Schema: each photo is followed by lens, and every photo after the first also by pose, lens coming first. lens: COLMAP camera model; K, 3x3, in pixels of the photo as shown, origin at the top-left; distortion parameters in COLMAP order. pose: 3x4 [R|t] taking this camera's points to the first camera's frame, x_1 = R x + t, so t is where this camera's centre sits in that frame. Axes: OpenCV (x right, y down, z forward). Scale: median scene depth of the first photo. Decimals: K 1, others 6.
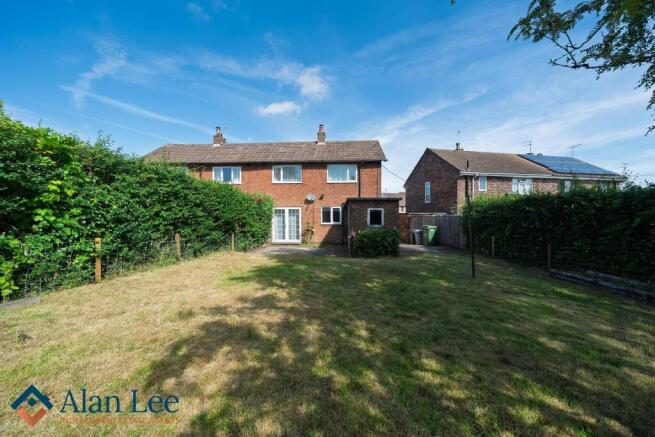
lens RADIAL K [[235.6, 0, 332.9], [0, 235.6, 218.8], [0, 0, 1]] dist [-0.002415, -0.000184]
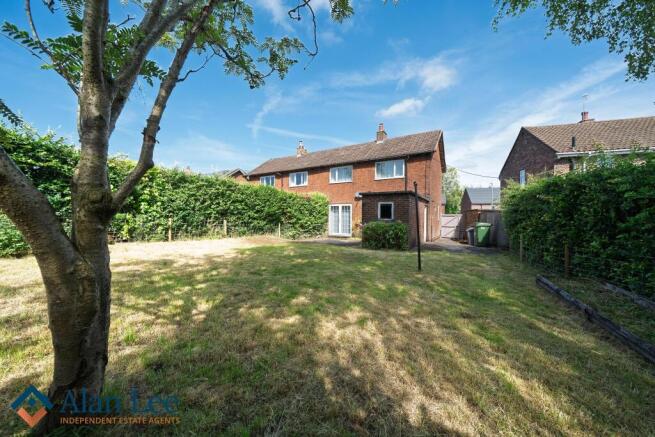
lens RADIAL K [[235.6, 0, 332.9], [0, 235.6, 218.8], [0, 0, 1]] dist [-0.002415, -0.000184]
pose [[0.870484, 0.013694, -0.492007, 0.329819], [-0.014904, 0.999888, 0.001460, 0.020112], [0.491971, 0.006061, 0.870590, 0.001954]]
